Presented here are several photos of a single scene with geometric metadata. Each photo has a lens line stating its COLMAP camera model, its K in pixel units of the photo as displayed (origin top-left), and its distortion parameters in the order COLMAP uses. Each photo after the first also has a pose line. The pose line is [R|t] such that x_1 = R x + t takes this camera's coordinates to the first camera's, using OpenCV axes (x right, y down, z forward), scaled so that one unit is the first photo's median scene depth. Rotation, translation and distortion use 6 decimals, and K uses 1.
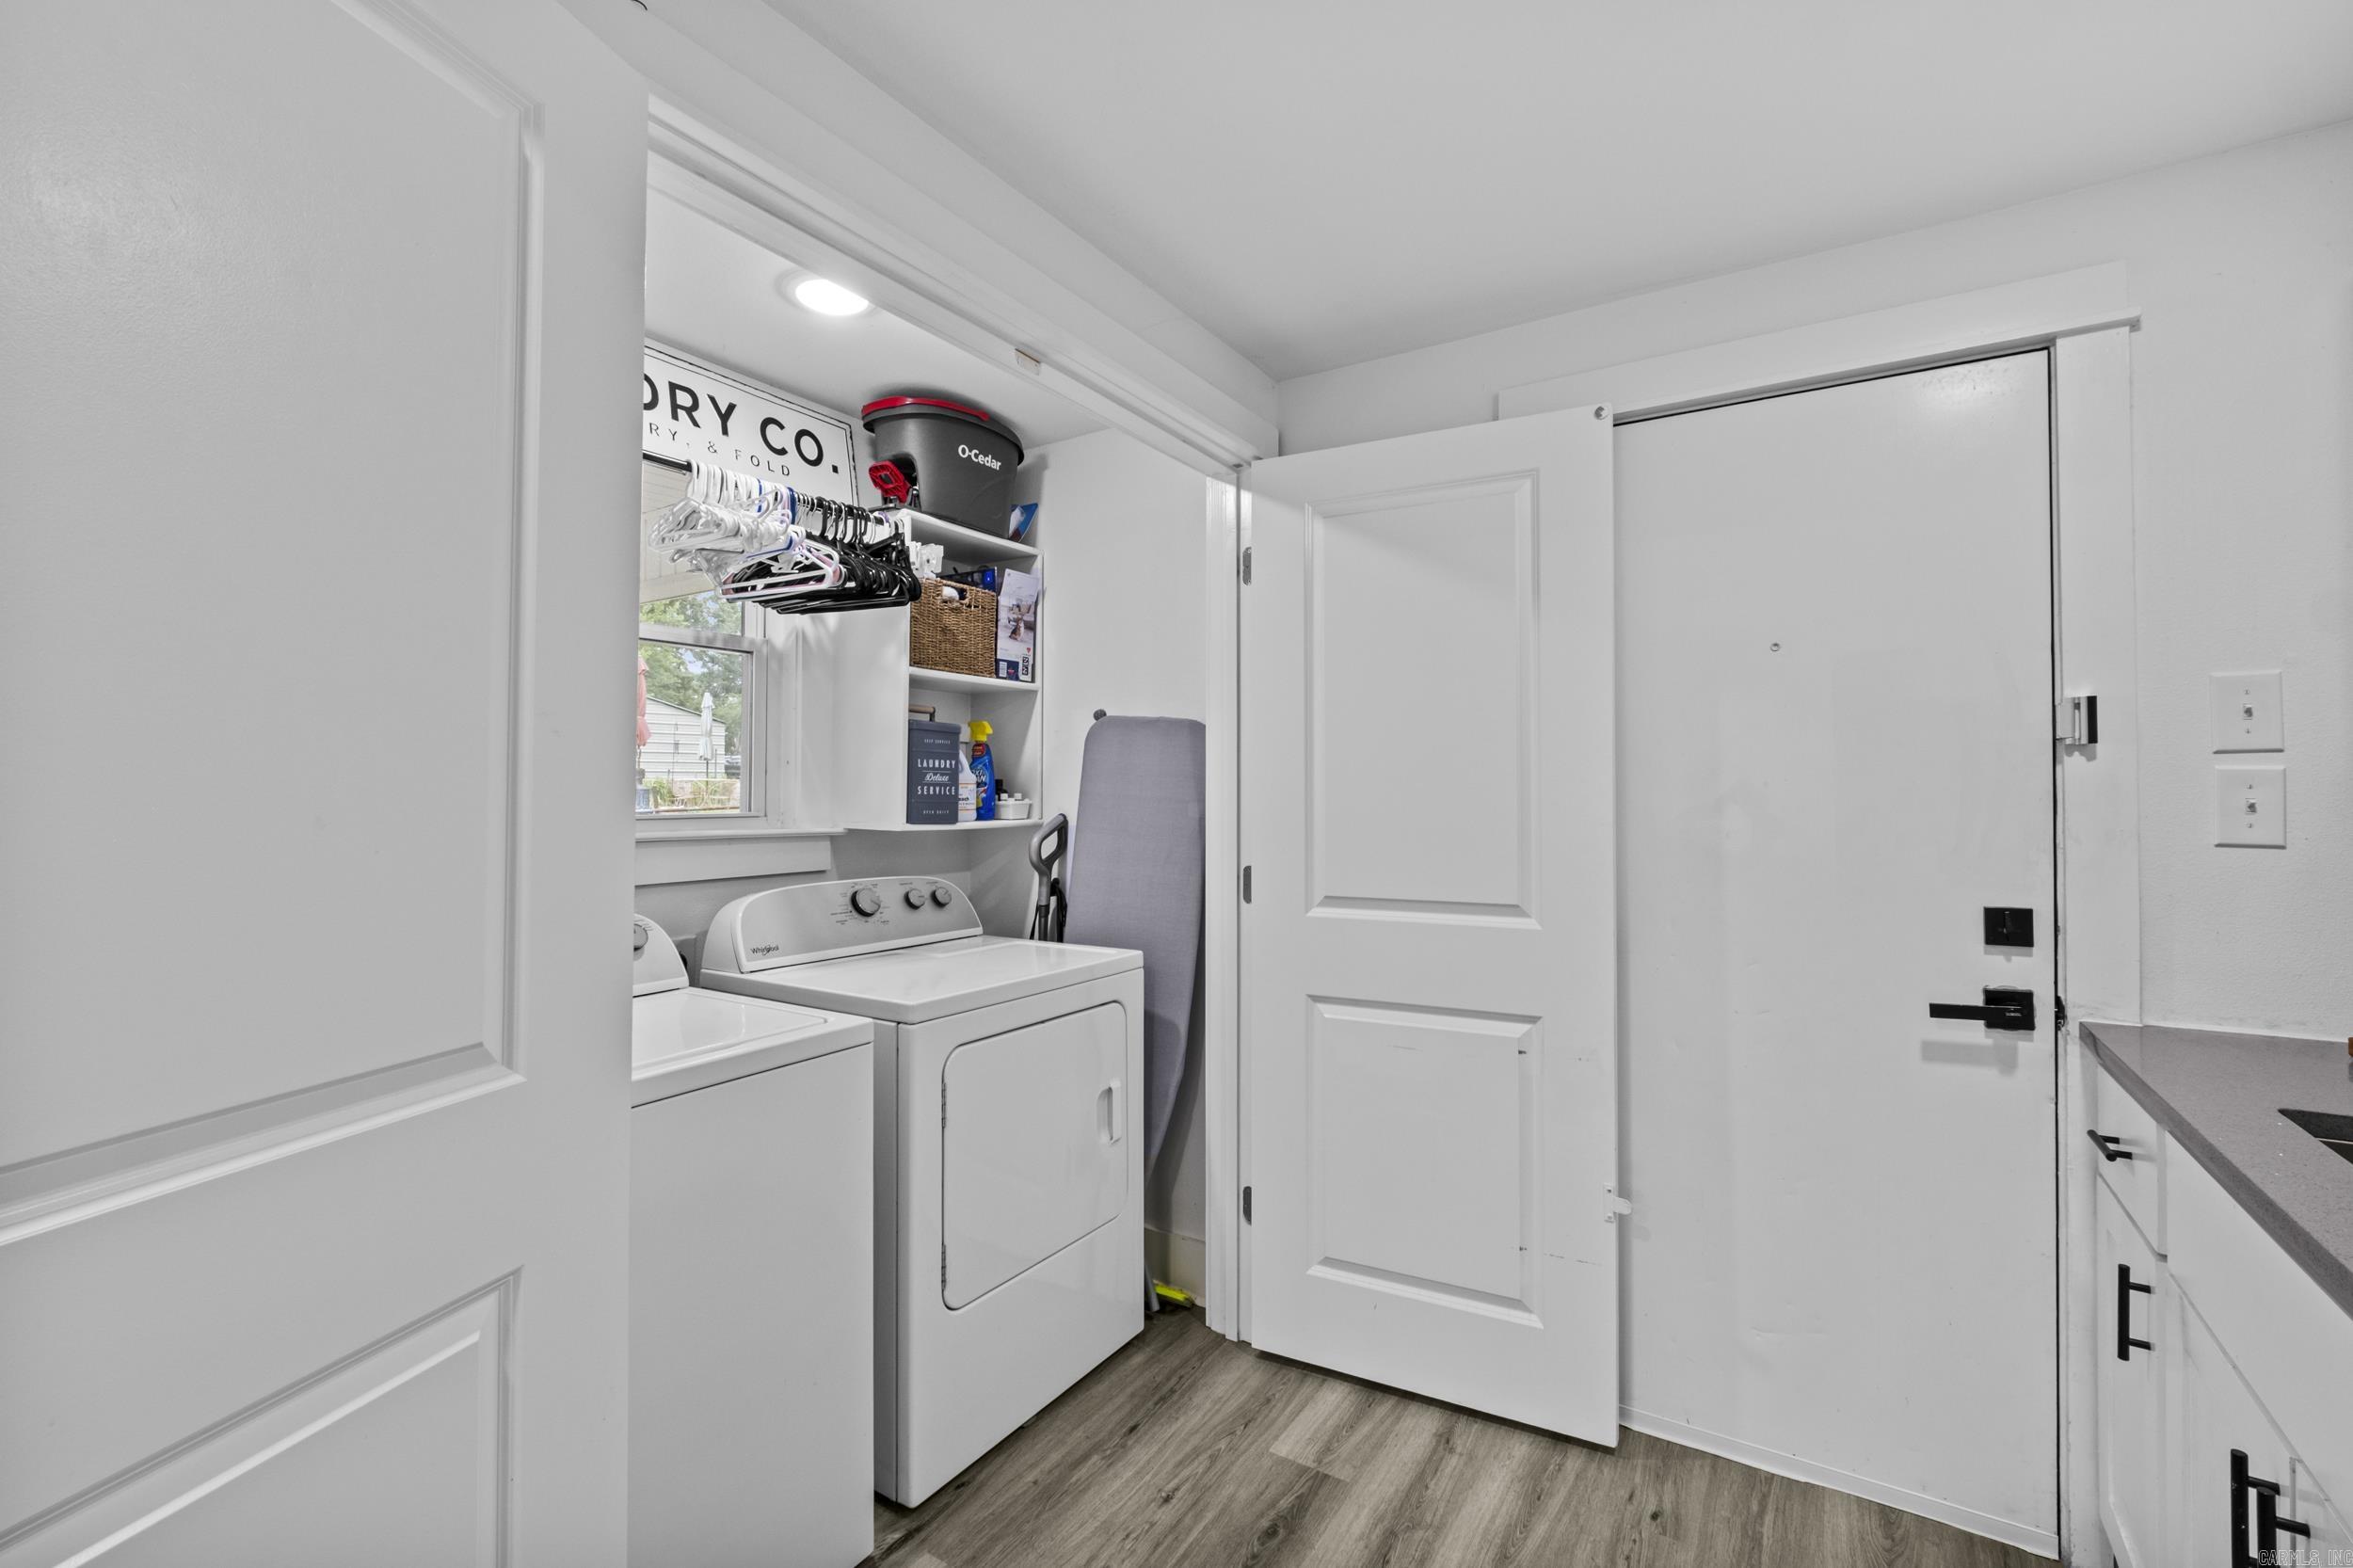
lens RADIAL K [[1009.2, 0, 1174.4], [0, 1009.2, 782.4], [0, 0, 1]] dist [-0.012336, 0.001155]
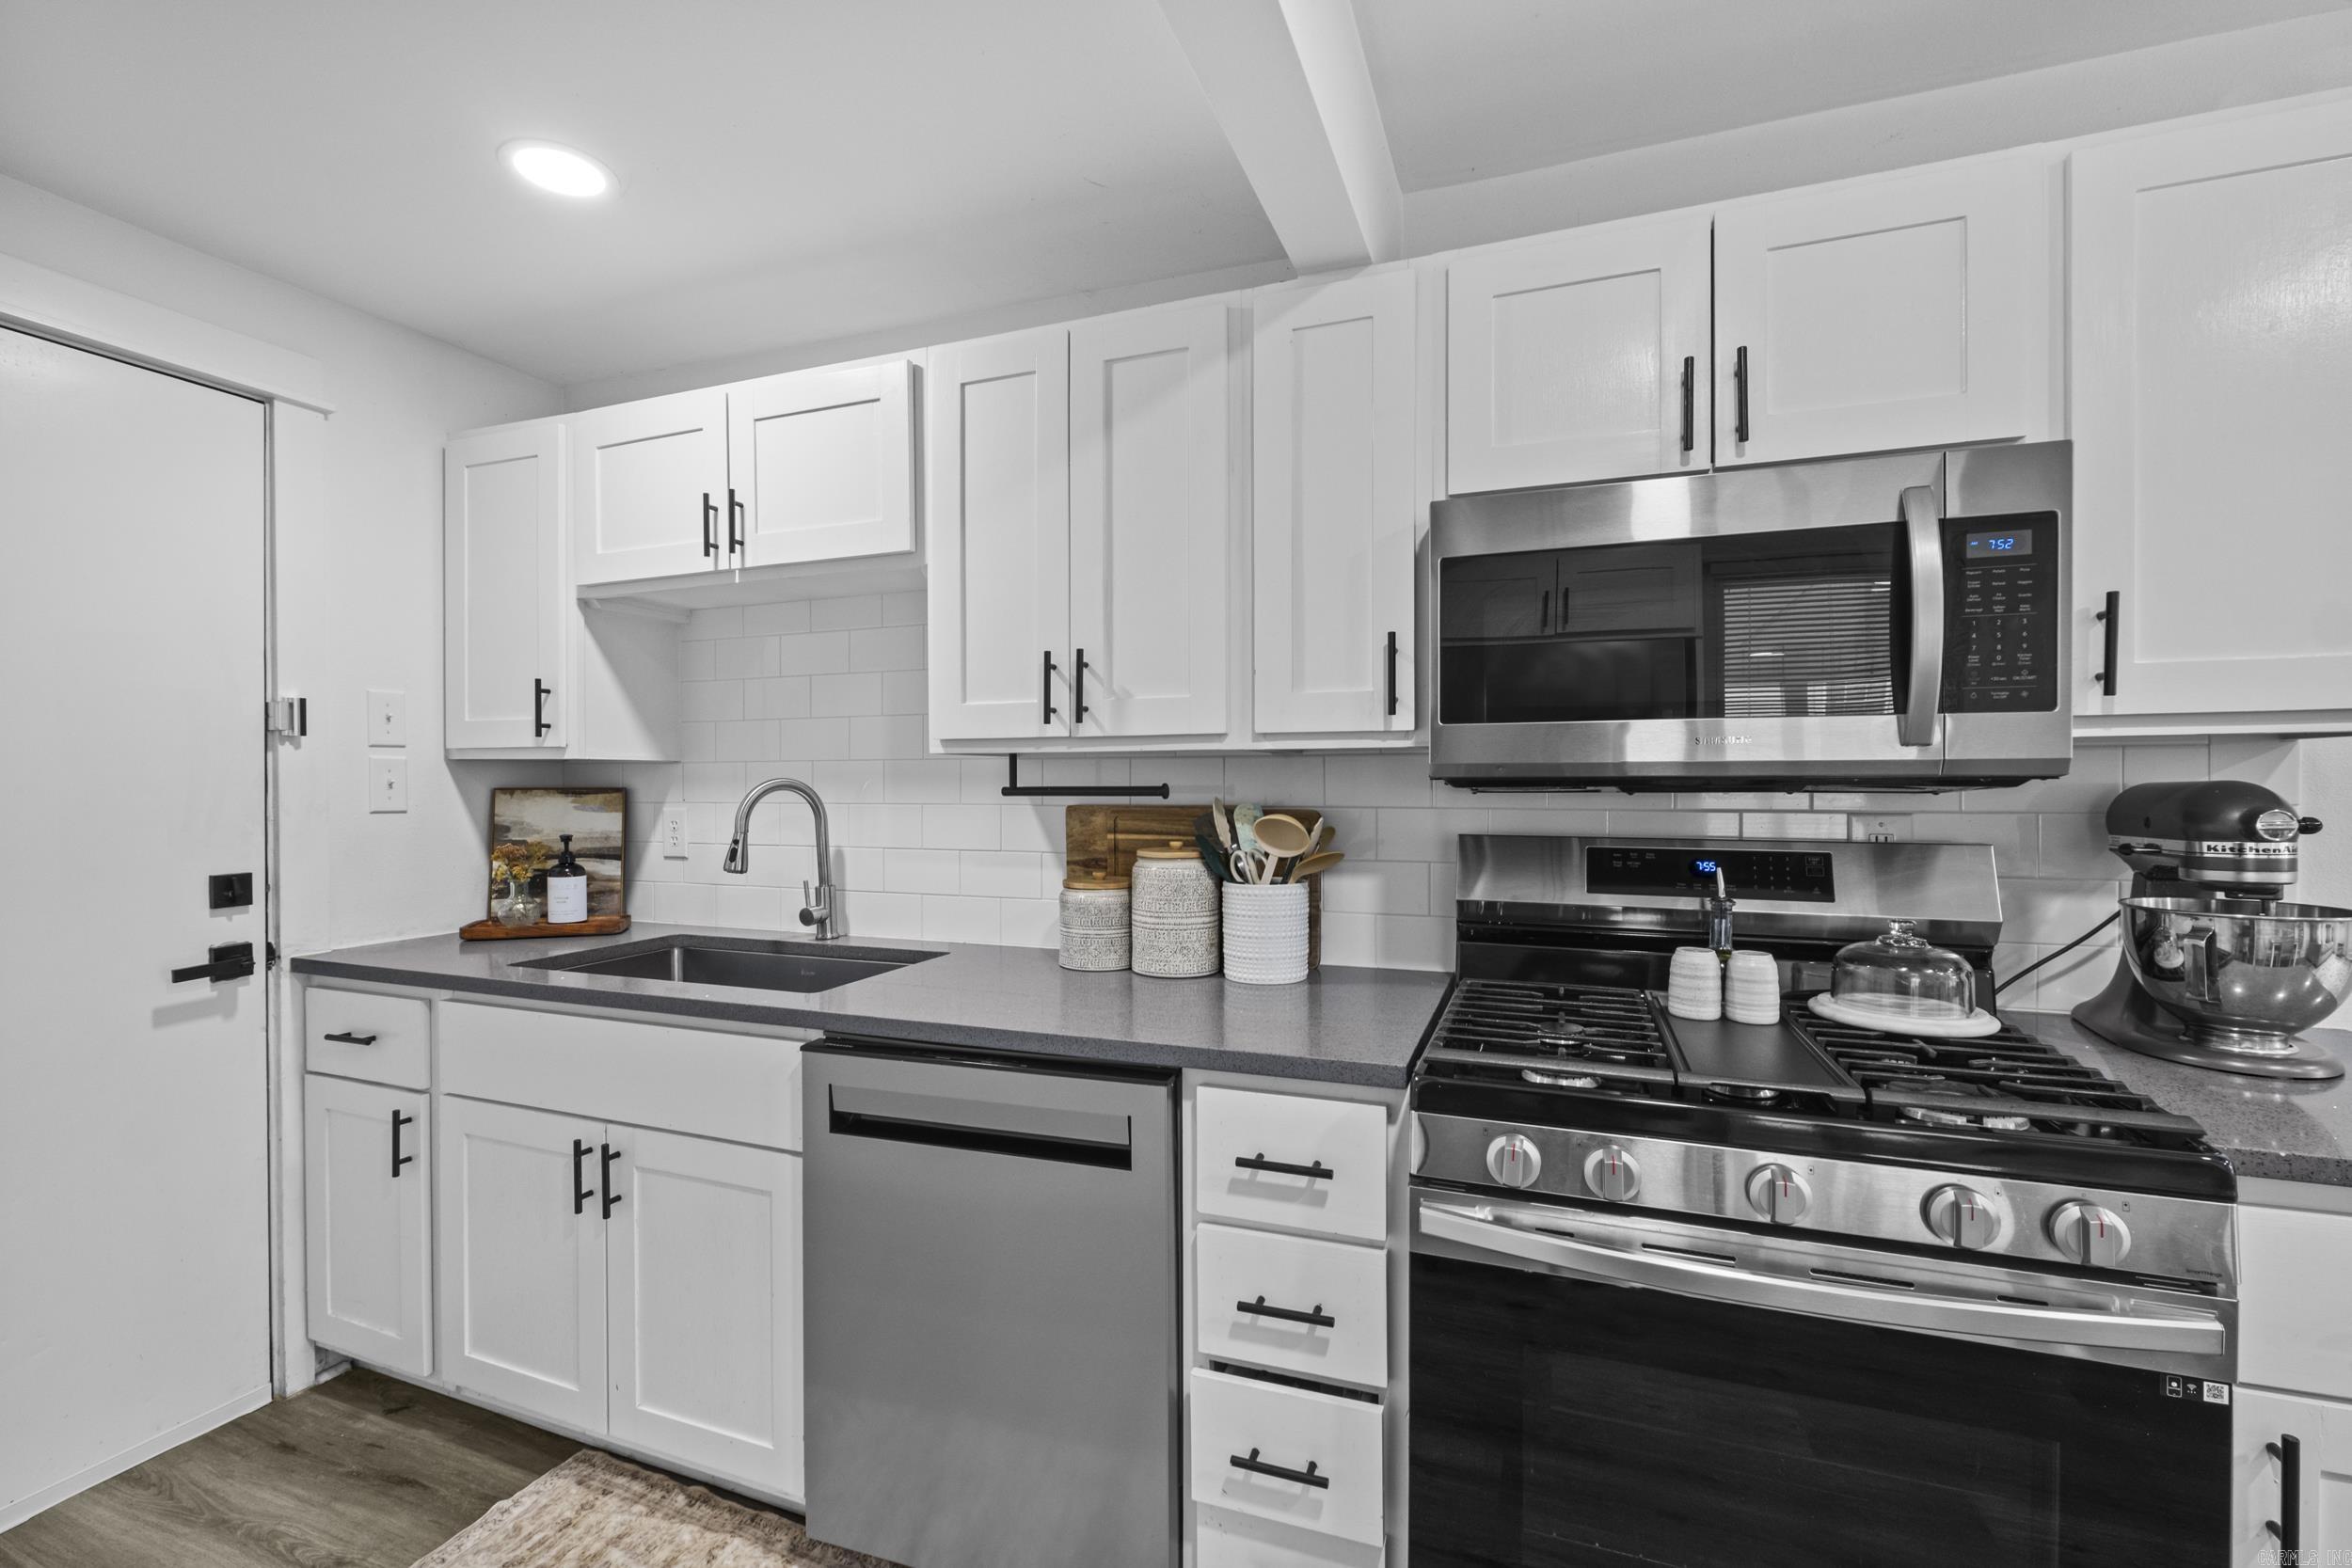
lens RADIAL K [[1008.7, 0, 1173.1], [0, 1008.7, 780.4], [0, 0, 1]] dist [-0.012336, 0.001155]
pose [[-0.214604, -0.004457, 0.976691, -0.521061], [-0.014411, 0.999895, 0.001397, -0.000091], [-0.976595, -0.013775, -0.214645, 0.184338]]
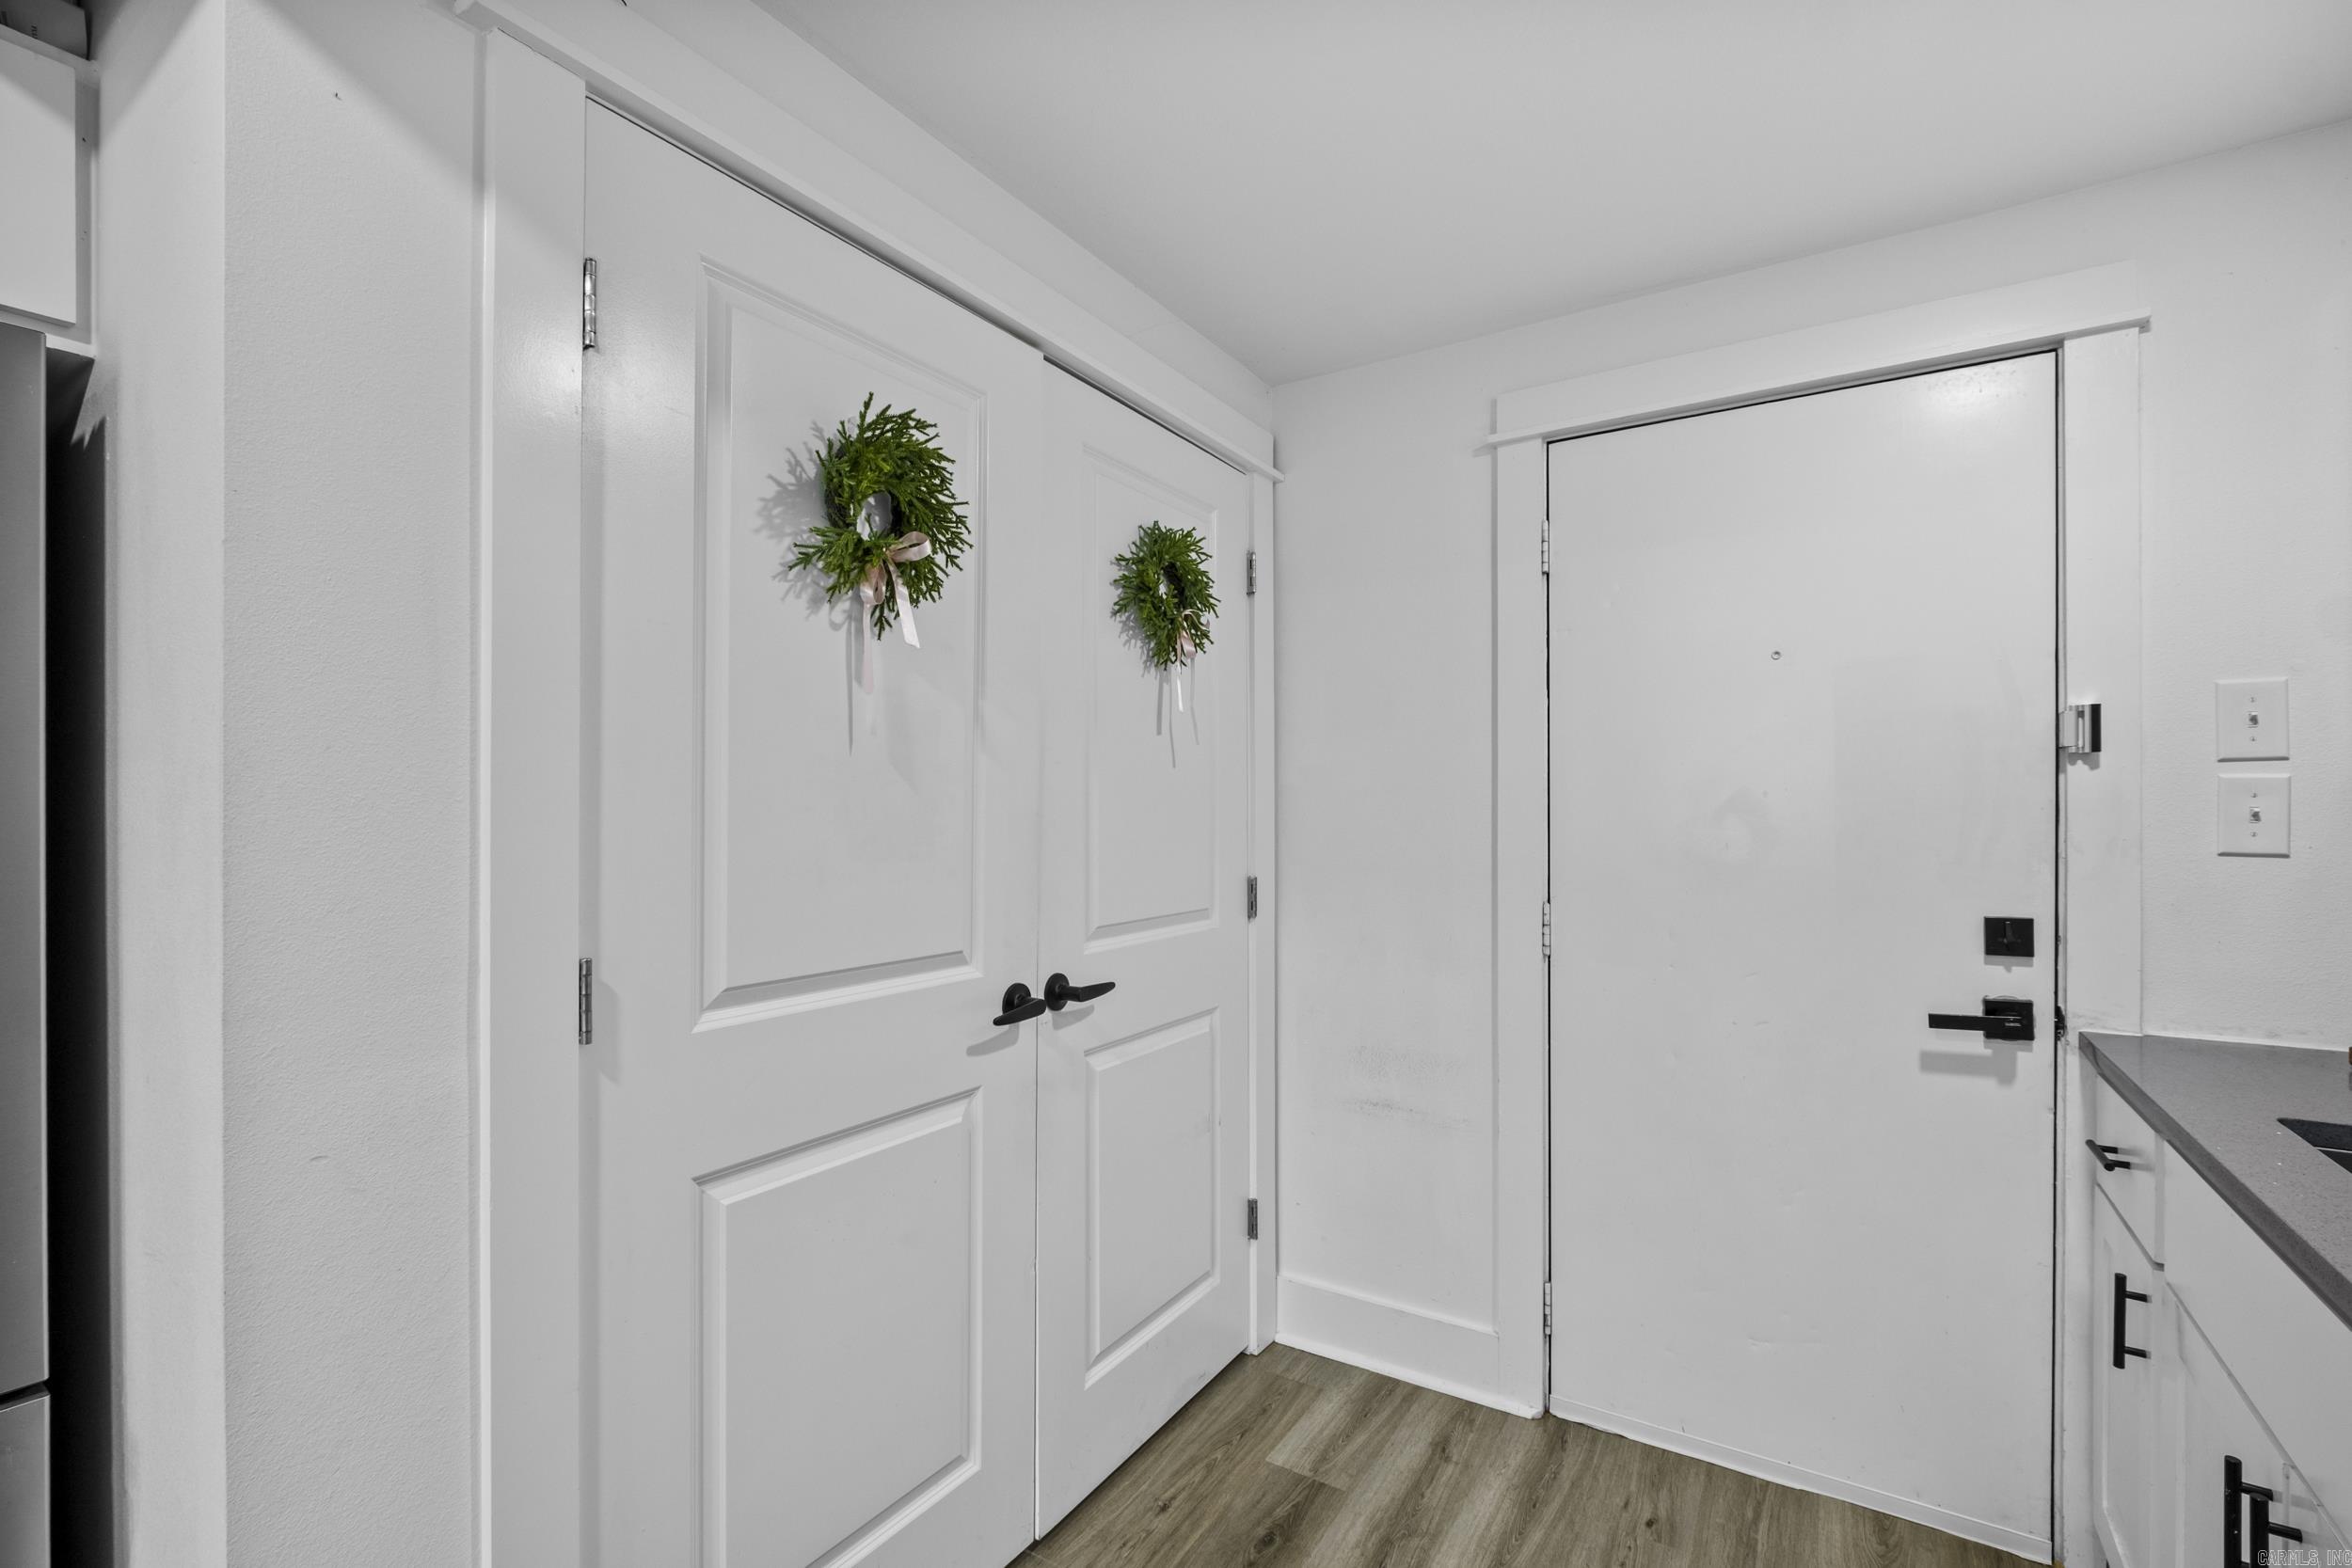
lens RADIAL K [[1008.7, 0, 1176.2], [0, 1008.7, 807.4], [0, 0, 1]] dist [-0.012336, 0.001155]
pose [[0.999996, -0.002977, -0.000259, 0.007473], [0.002981, 0.999842, 0.017512, -0.003994], [0.000206, -0.017512, 0.999847, 0.009095]]
